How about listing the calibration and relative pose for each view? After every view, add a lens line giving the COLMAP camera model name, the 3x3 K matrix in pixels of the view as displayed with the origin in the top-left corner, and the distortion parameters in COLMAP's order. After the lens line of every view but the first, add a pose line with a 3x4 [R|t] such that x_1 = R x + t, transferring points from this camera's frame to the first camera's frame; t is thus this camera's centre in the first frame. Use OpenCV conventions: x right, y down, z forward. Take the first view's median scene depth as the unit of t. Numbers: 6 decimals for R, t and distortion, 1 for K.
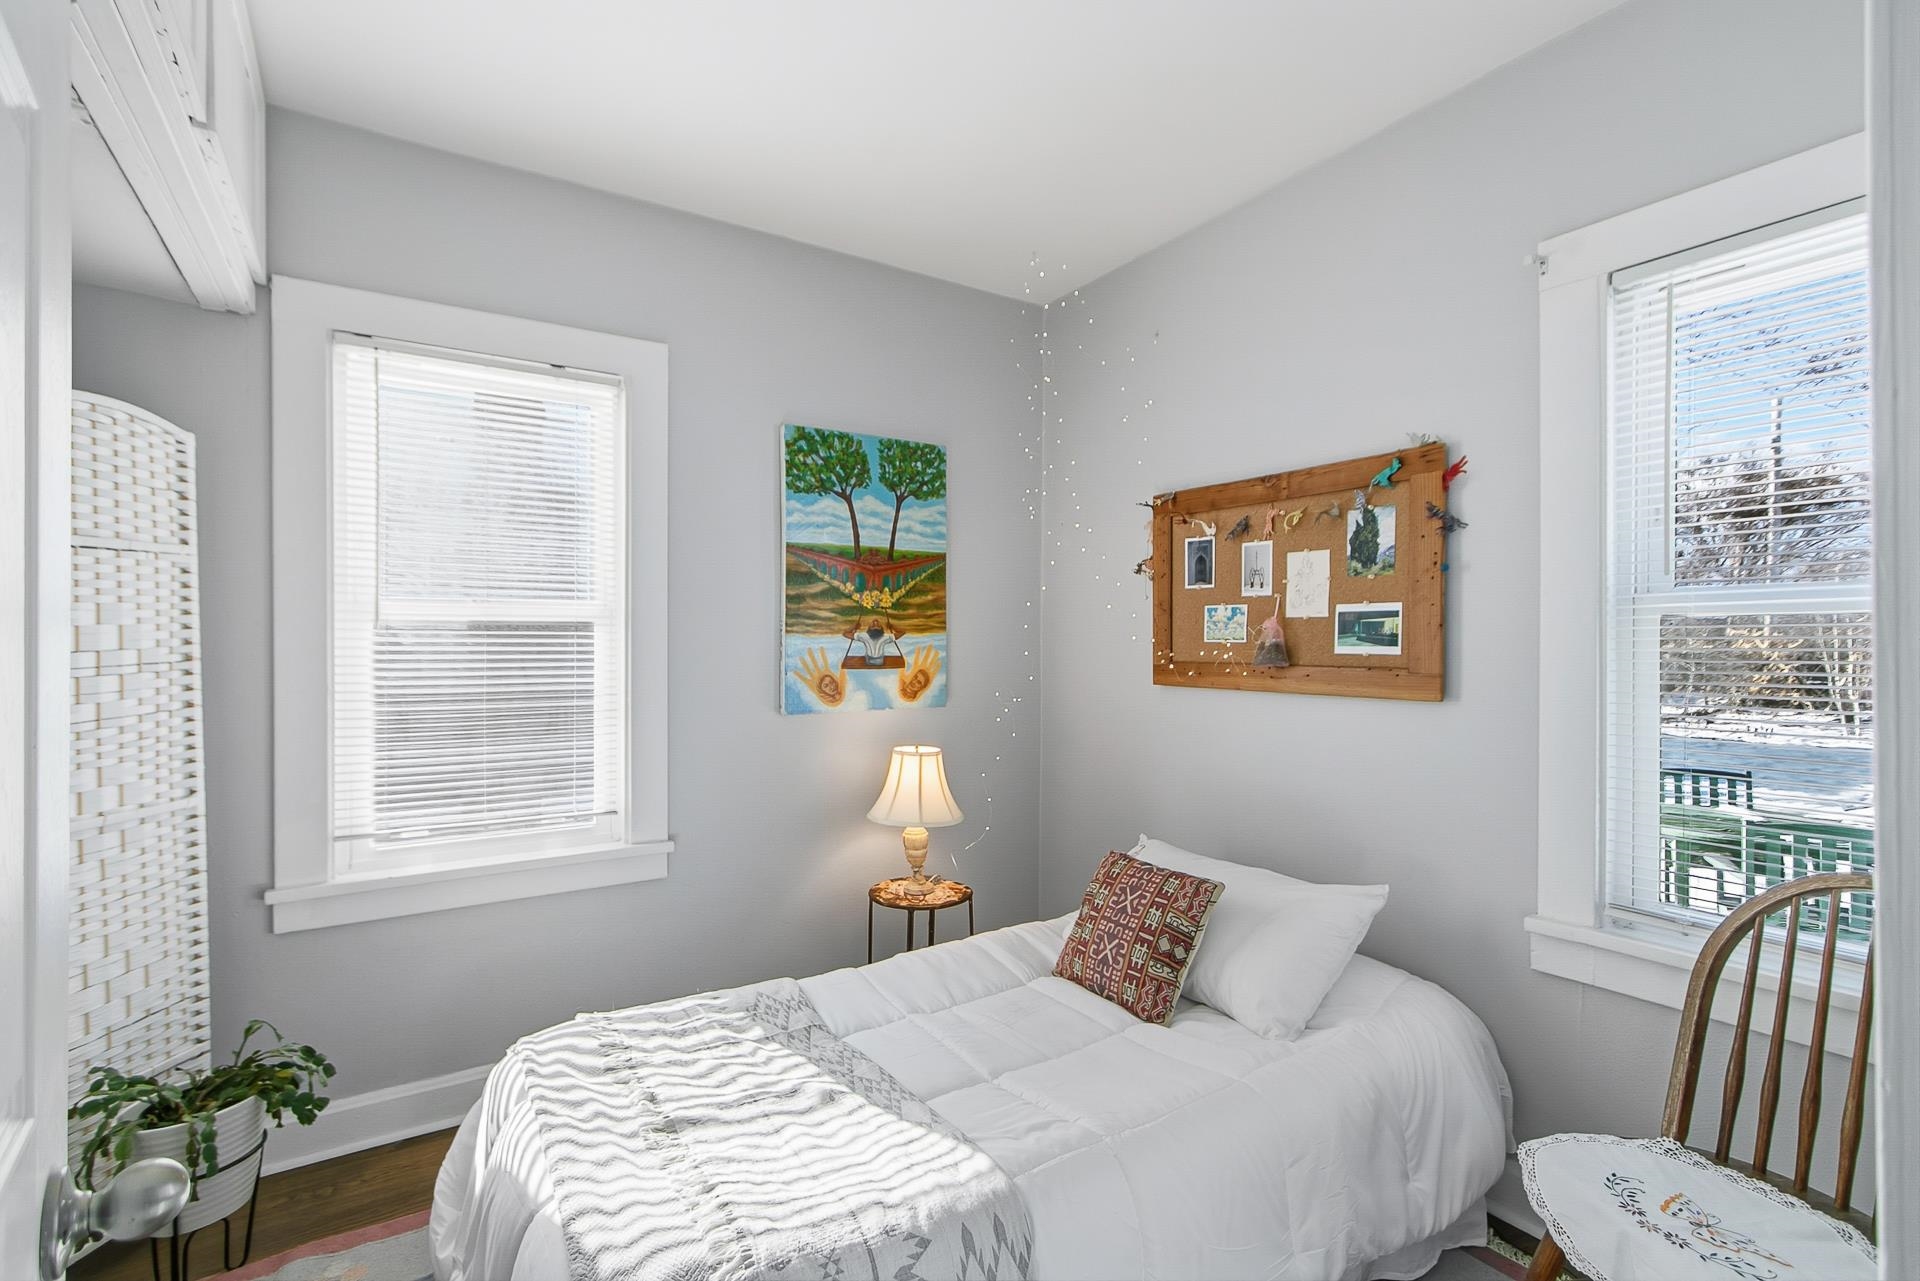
lens RADIAL K [[883.7, 0, 951.1], [0, 883.7, 661.8], [0, 0, 1]] dist [-0.001178, -0.000242]
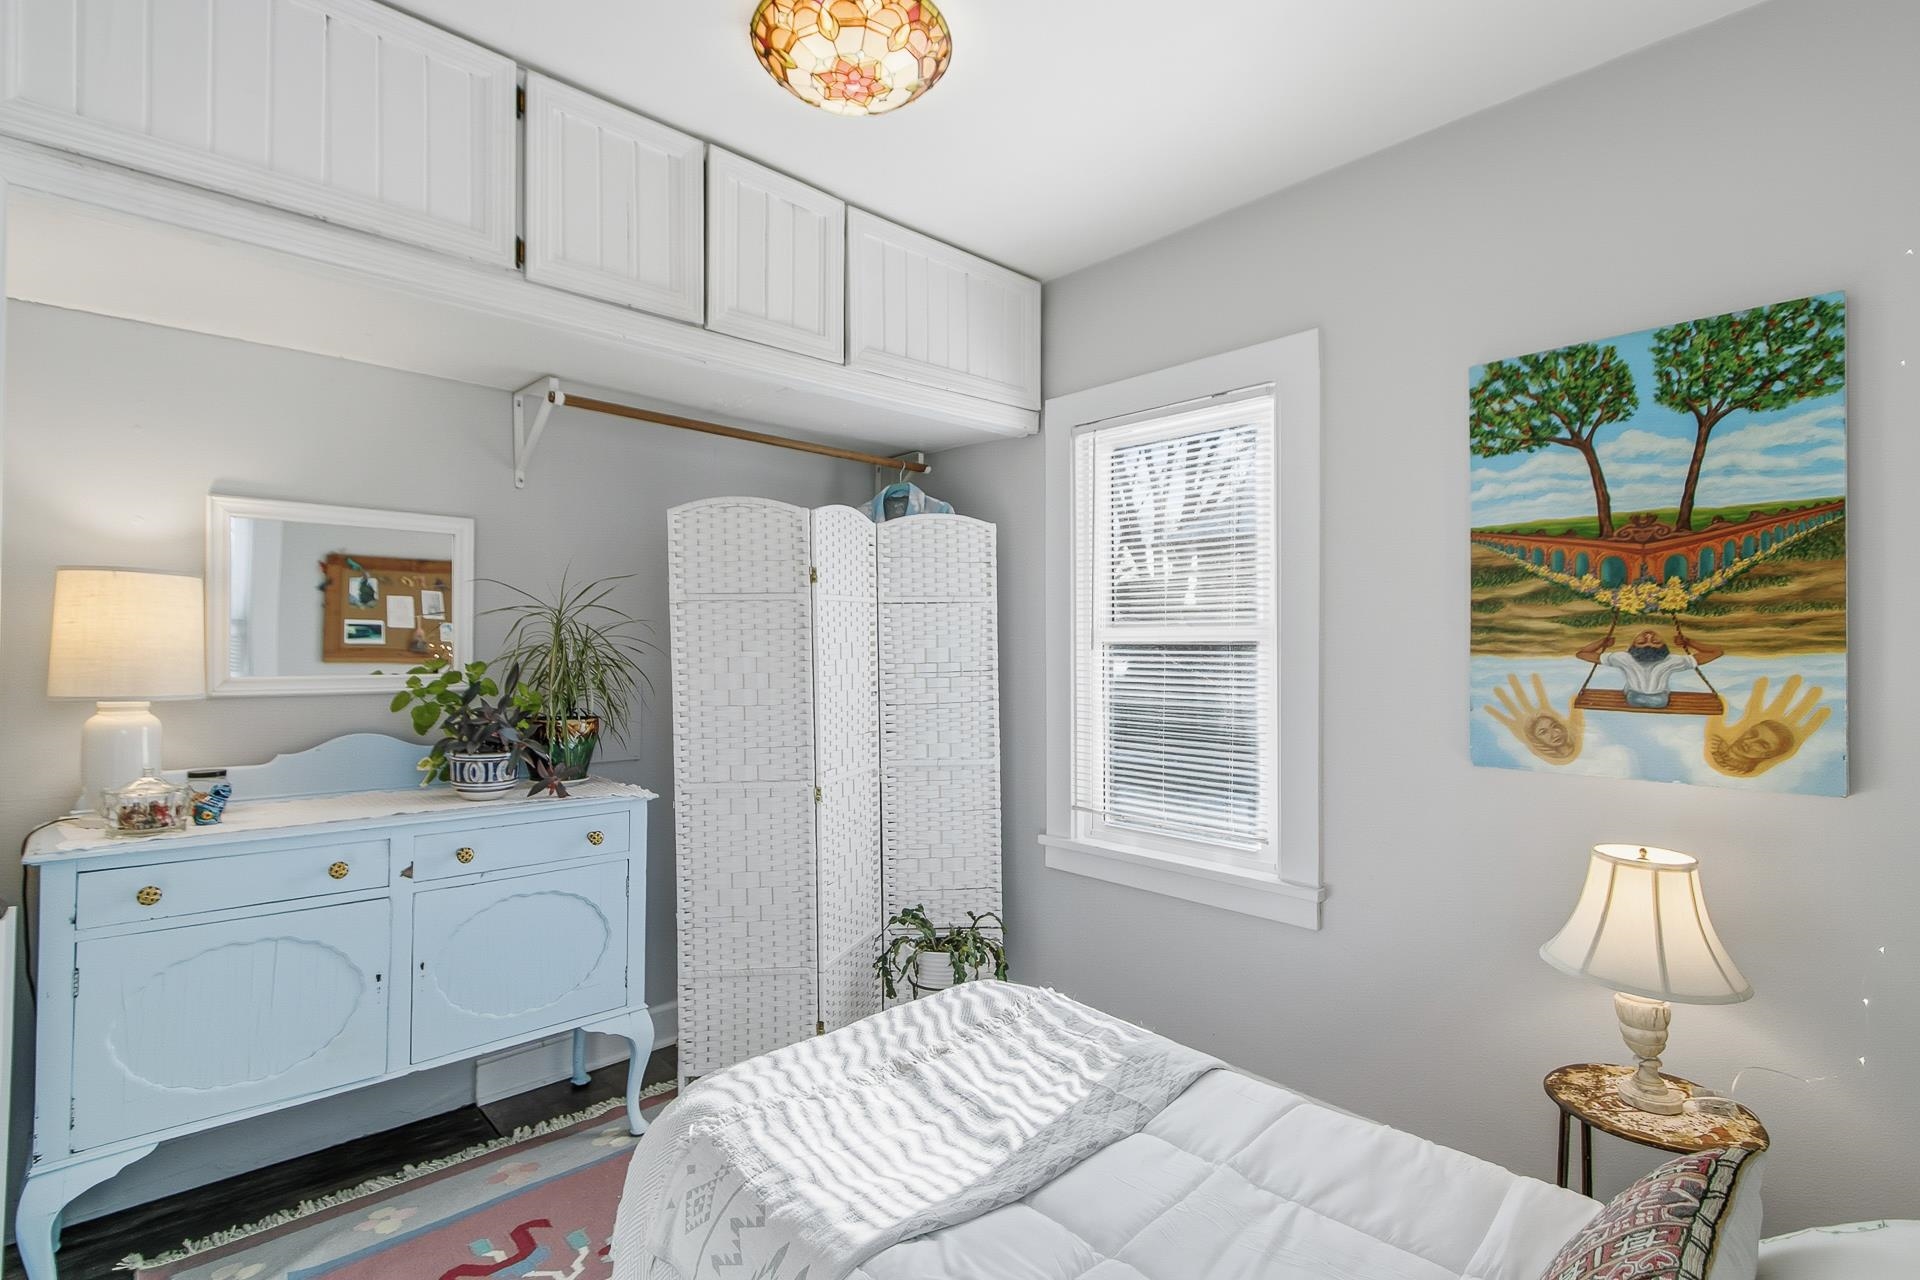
lens RADIAL K [[914.4, 0, 936.0], [0, 914.4, 650.2], [0, 0, 1]] dist [0.000215, -0.000347]
pose [[0.151876, 0.002010, -0.988398, 0.474855], [-0.029017, 0.999576, -0.002426, -0.019558], [0.987974, 0.029049, 0.151870, 0.438556]]
